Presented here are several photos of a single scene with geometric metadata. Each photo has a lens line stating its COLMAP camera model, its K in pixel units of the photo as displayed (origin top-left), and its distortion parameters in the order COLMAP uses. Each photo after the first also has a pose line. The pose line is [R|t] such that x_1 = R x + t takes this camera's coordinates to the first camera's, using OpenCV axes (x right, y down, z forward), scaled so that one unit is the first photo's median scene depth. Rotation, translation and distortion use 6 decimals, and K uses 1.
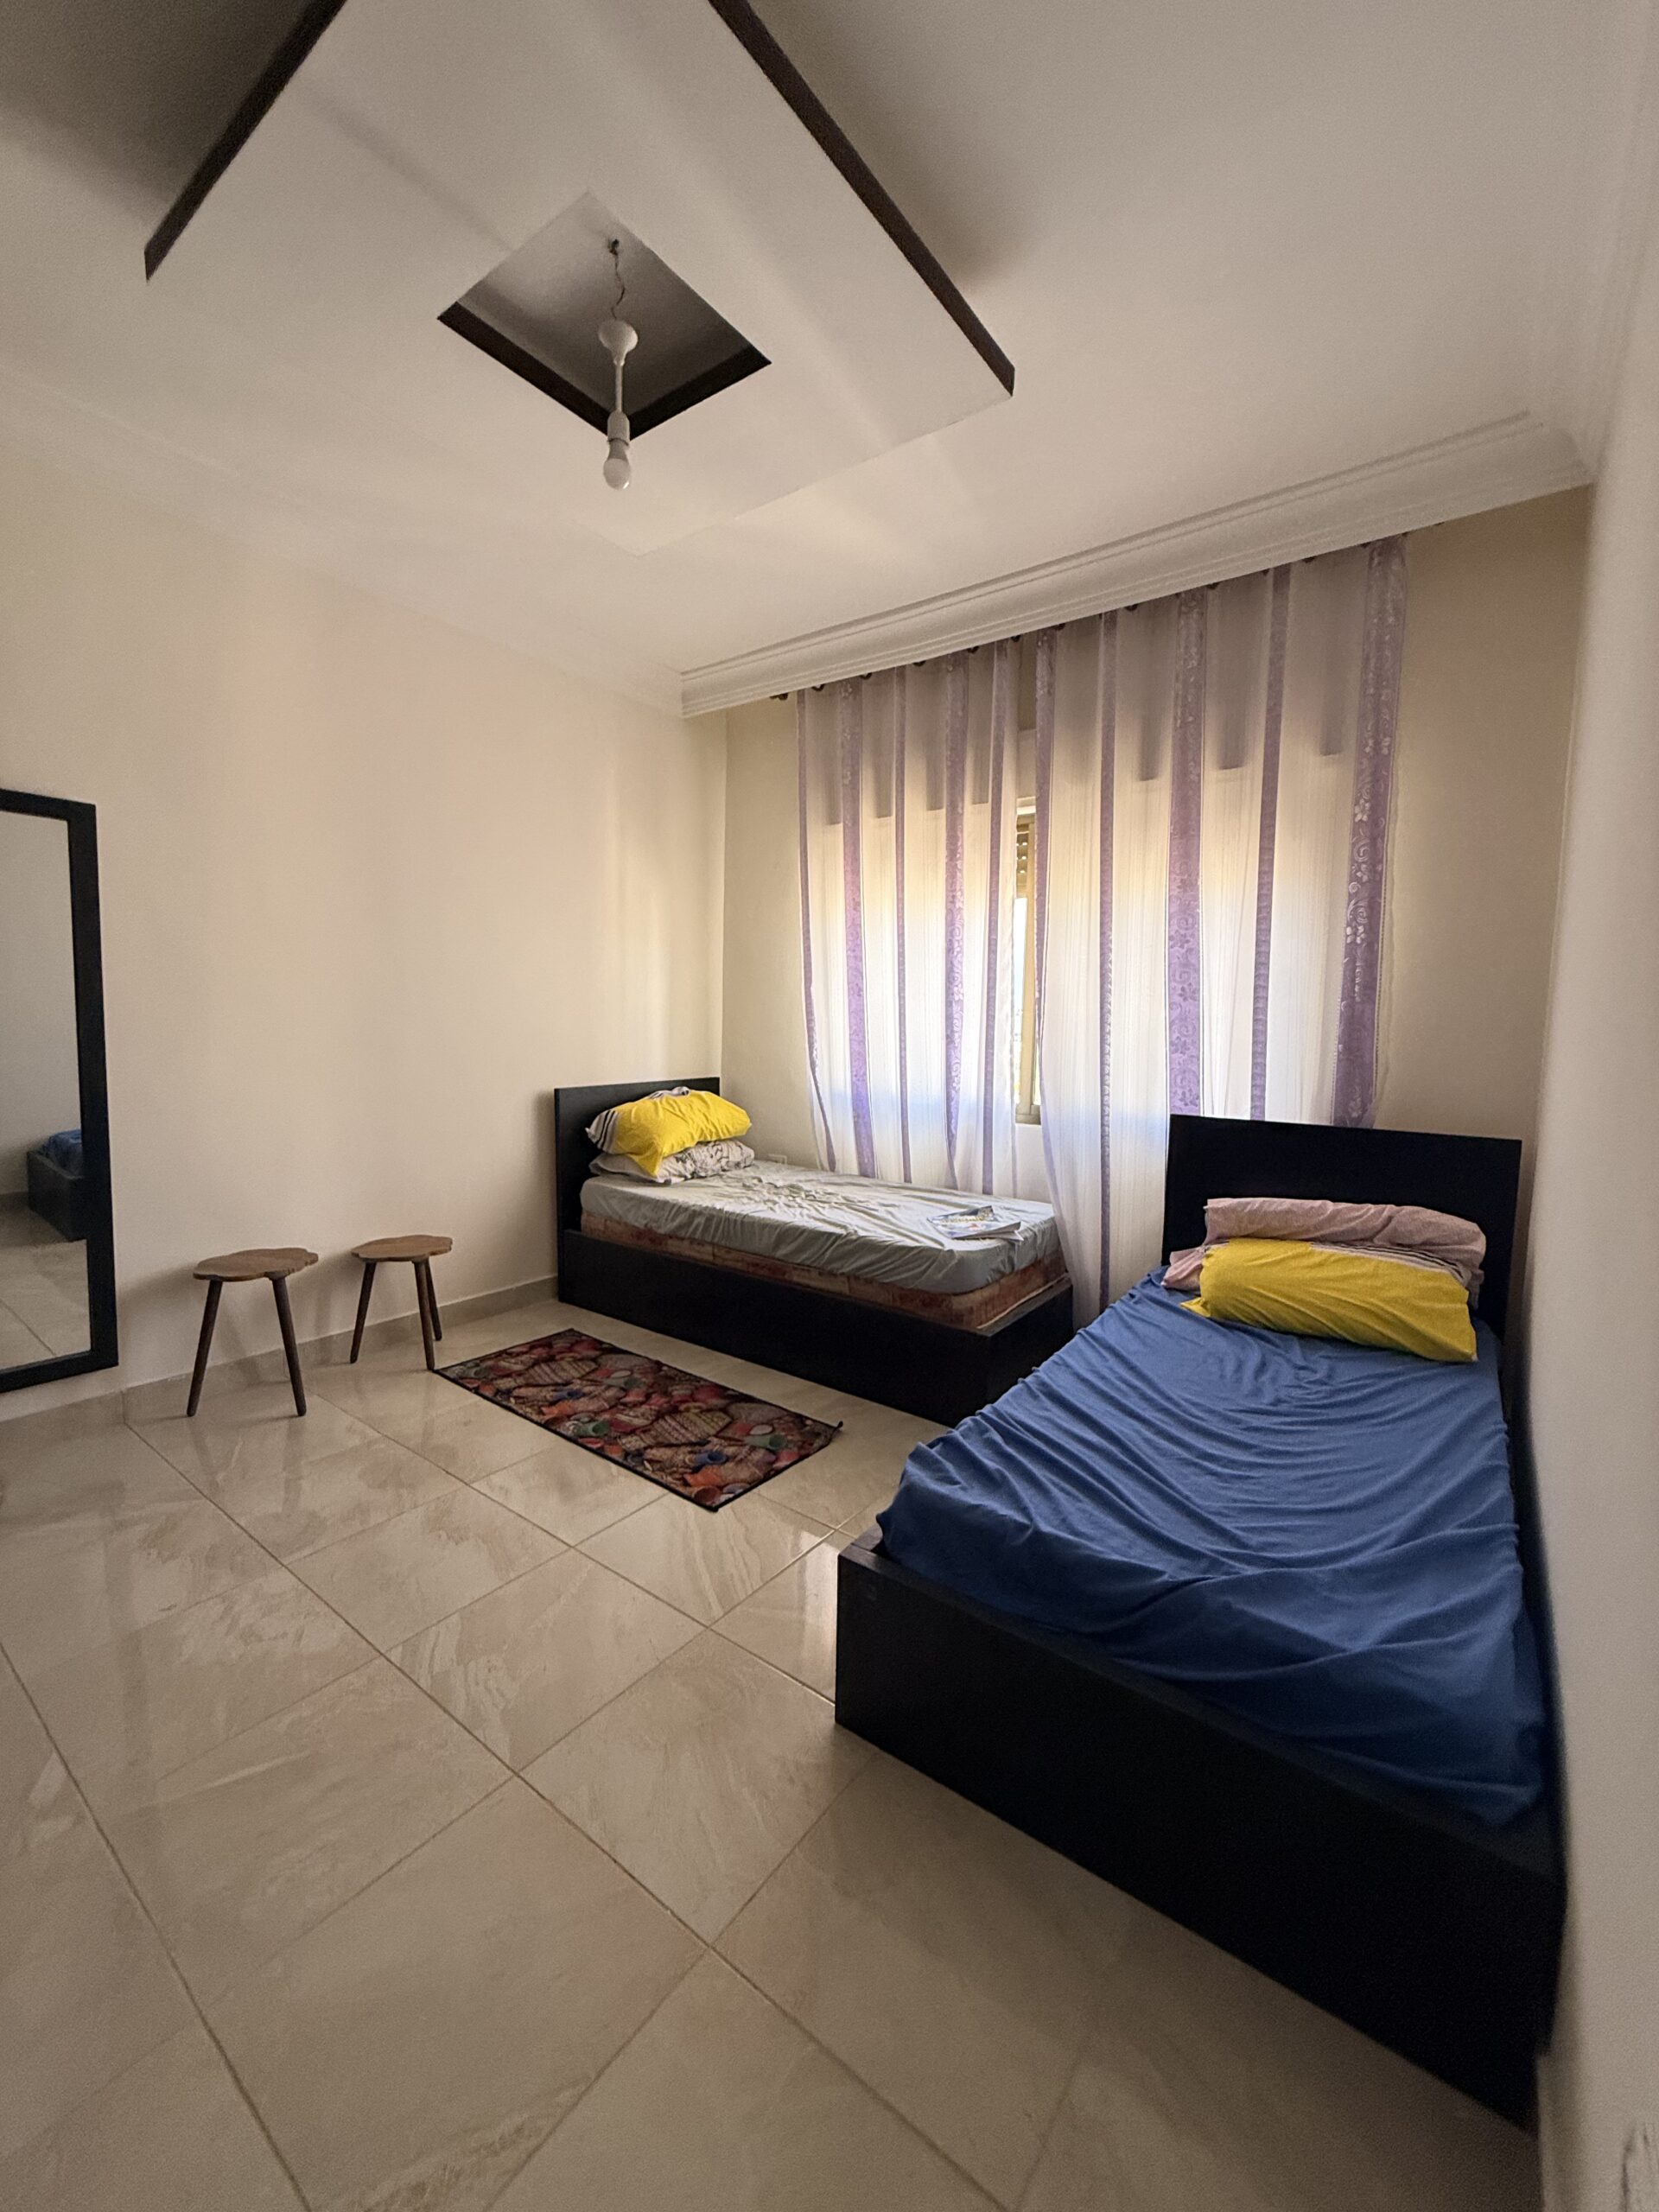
lens RADIAL K [[883.5, 0, 832.4], [0, 883.5, 1097.9], [0, 0, 1]] dist [-0.000650, -0.000223]
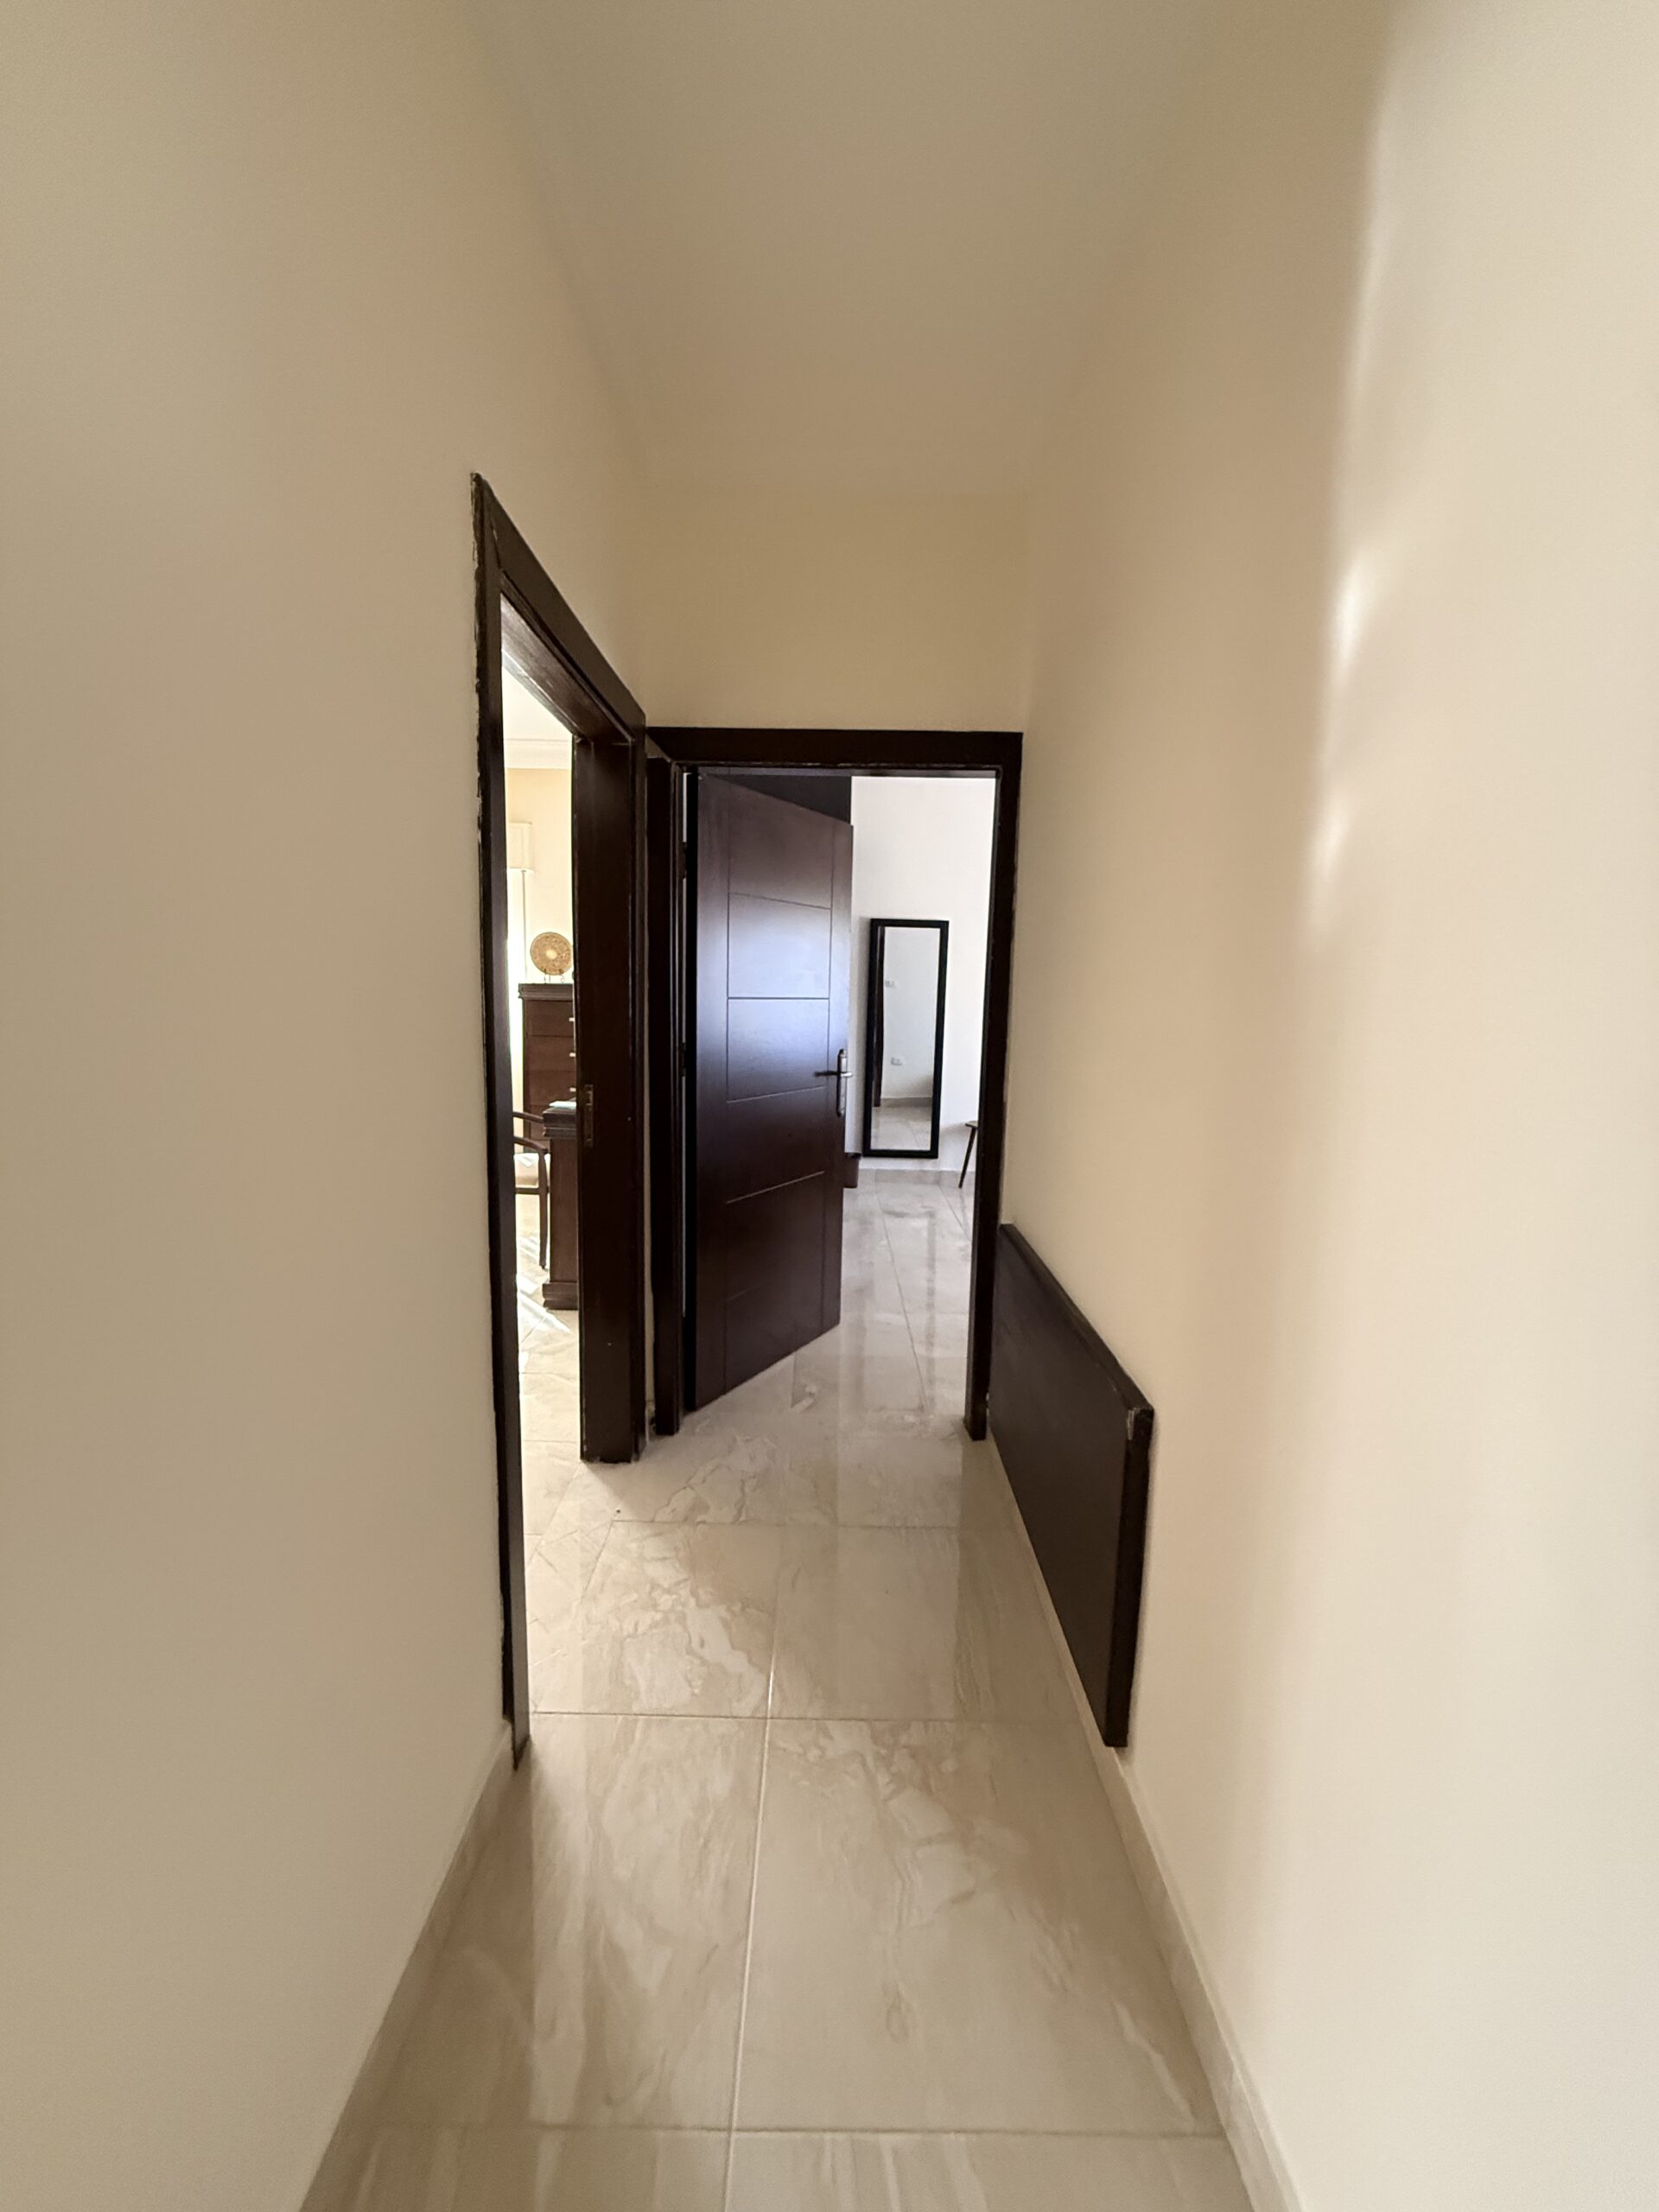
lens RADIAL K [[883.5, 0, 832.4], [0, 883.5, 1097.9], [0, 0, 1]] dist [-0.000650, -0.000223]
pose [[0.605273, 0.094002, -0.790448, 0.820364], [-0.081701, 0.995095, 0.055777, 0.033299], [0.791814, 0.030821, 0.609984, -0.624558]]
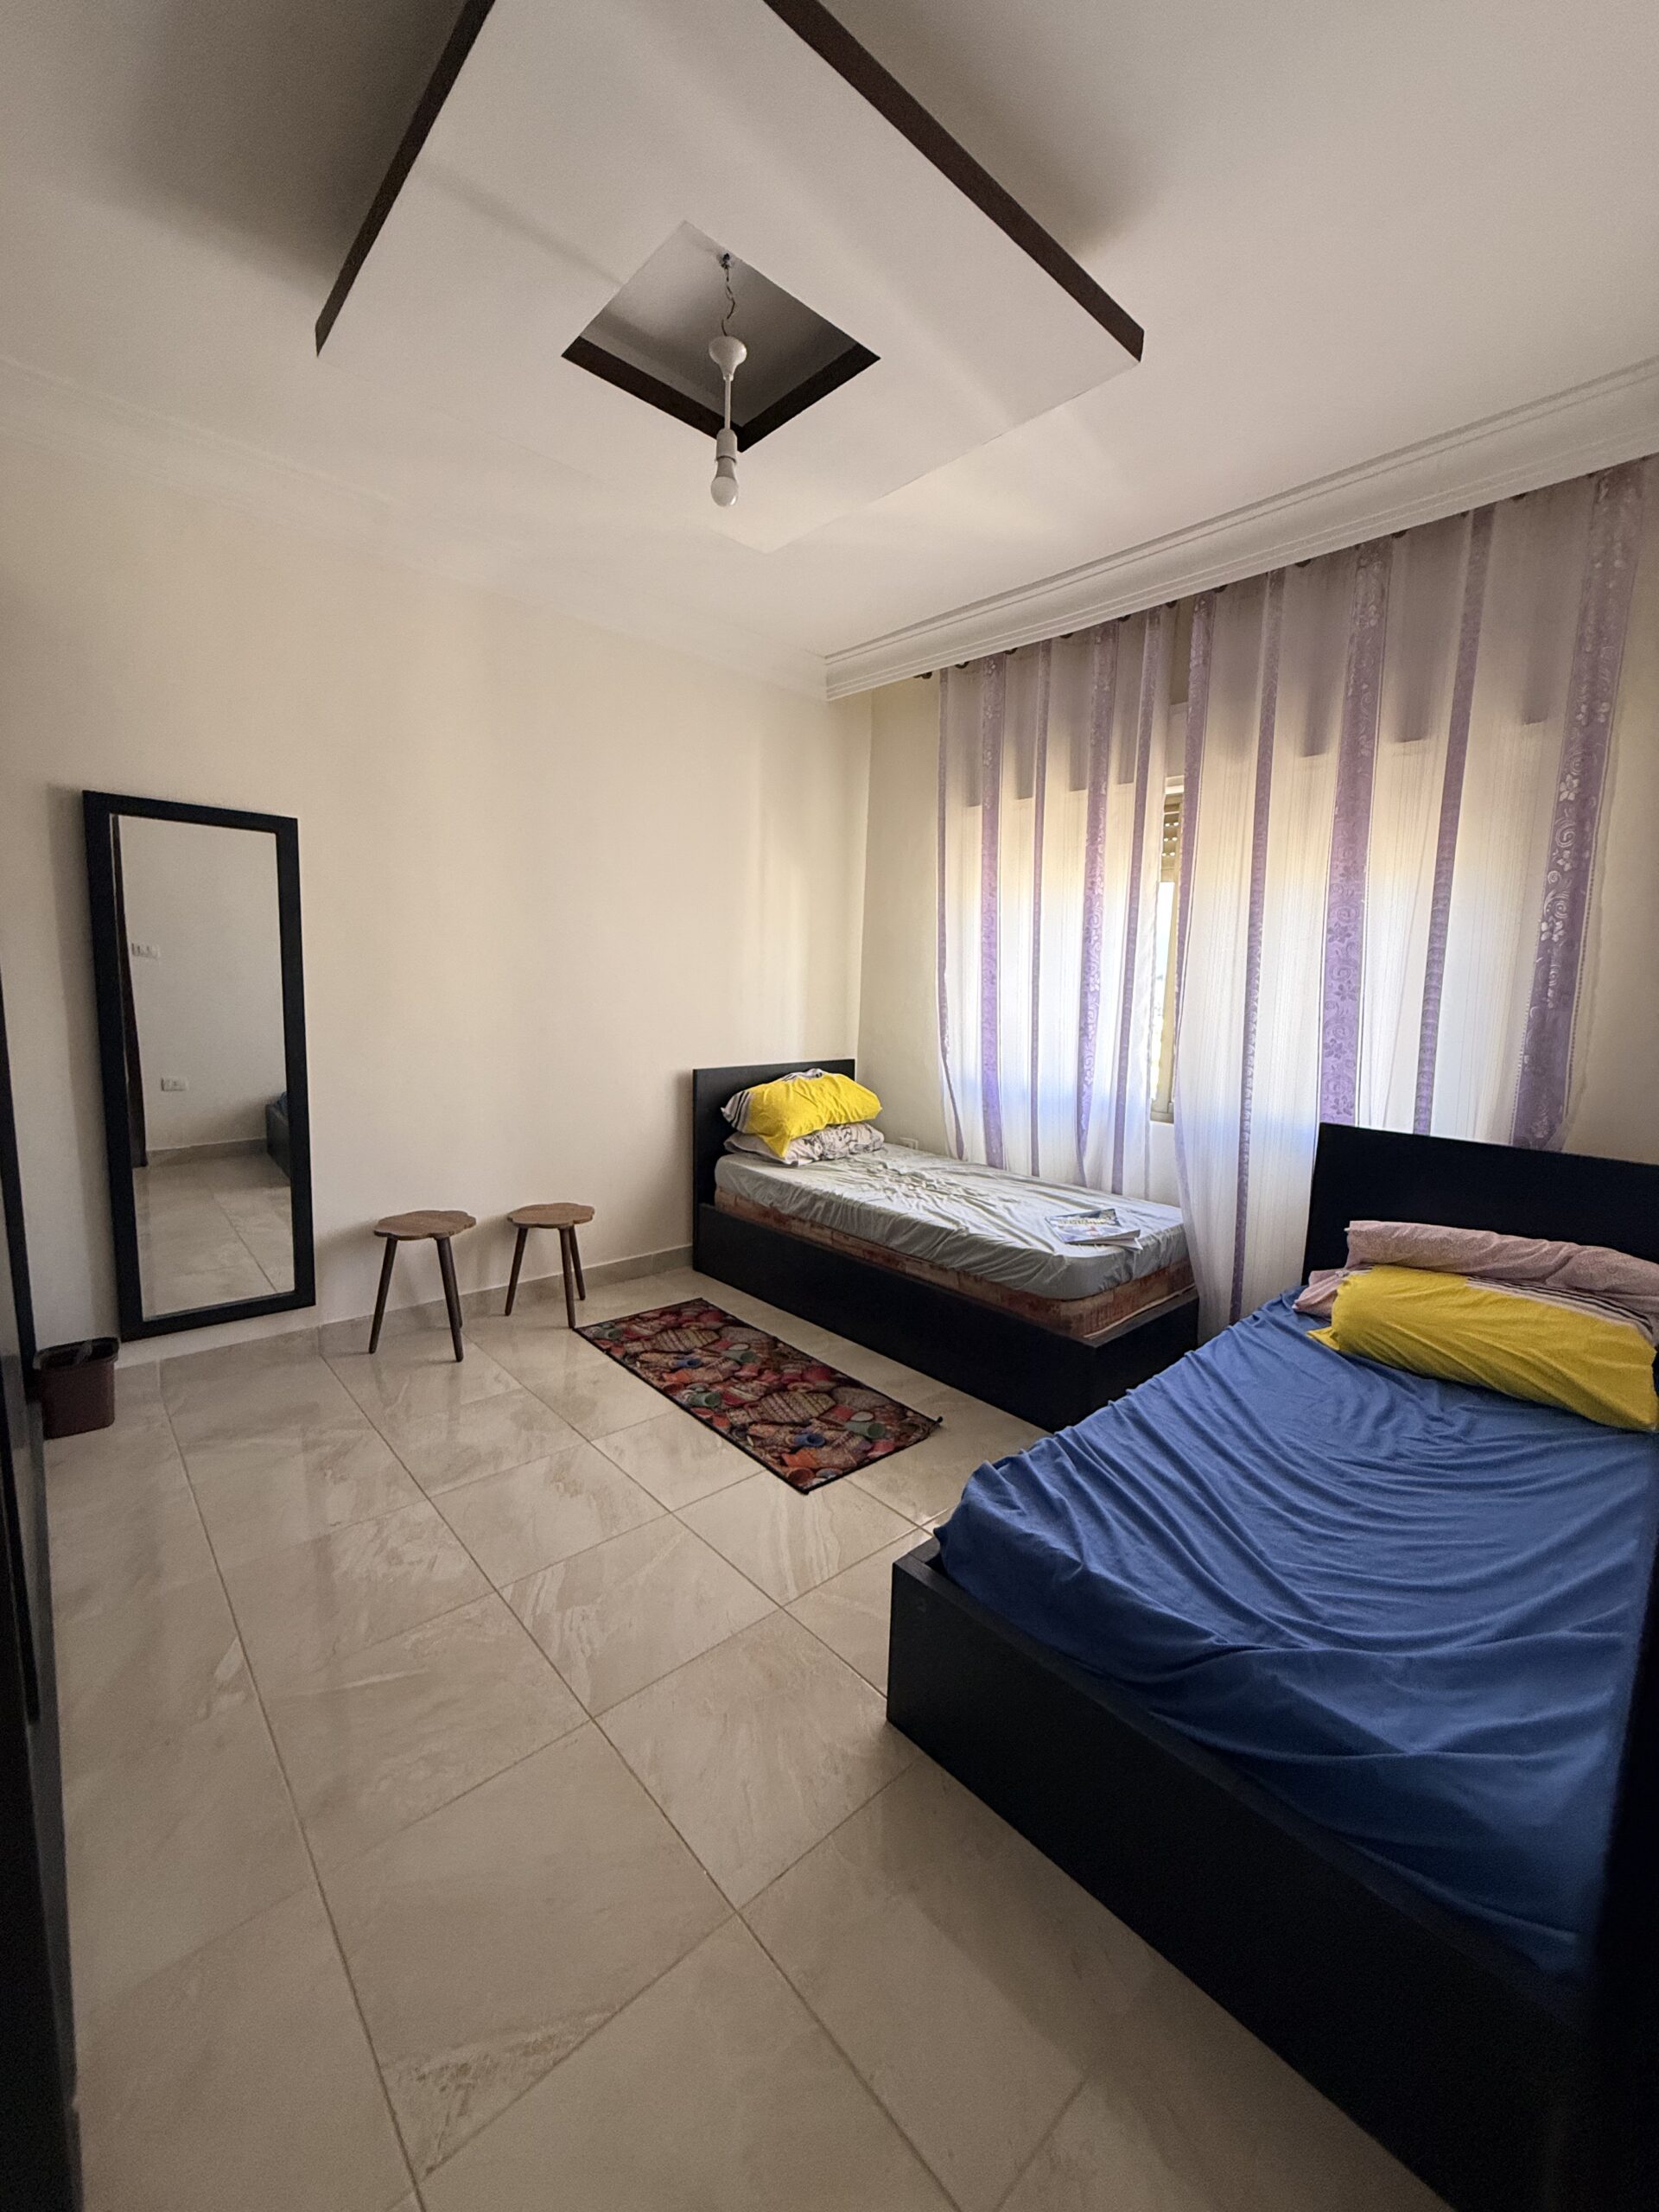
lens RADIAL K [[883.5, 0, 832.4], [0, 883.5, 1097.9], [0, 0, 1]] dist [-0.000650, -0.000223]
pose [[0.981534, 0.037162, -0.187646, 0.063367], [-0.029290, 0.998578, 0.044549, -0.038702], [0.189034, -0.038230, 0.981226, -0.000791]]
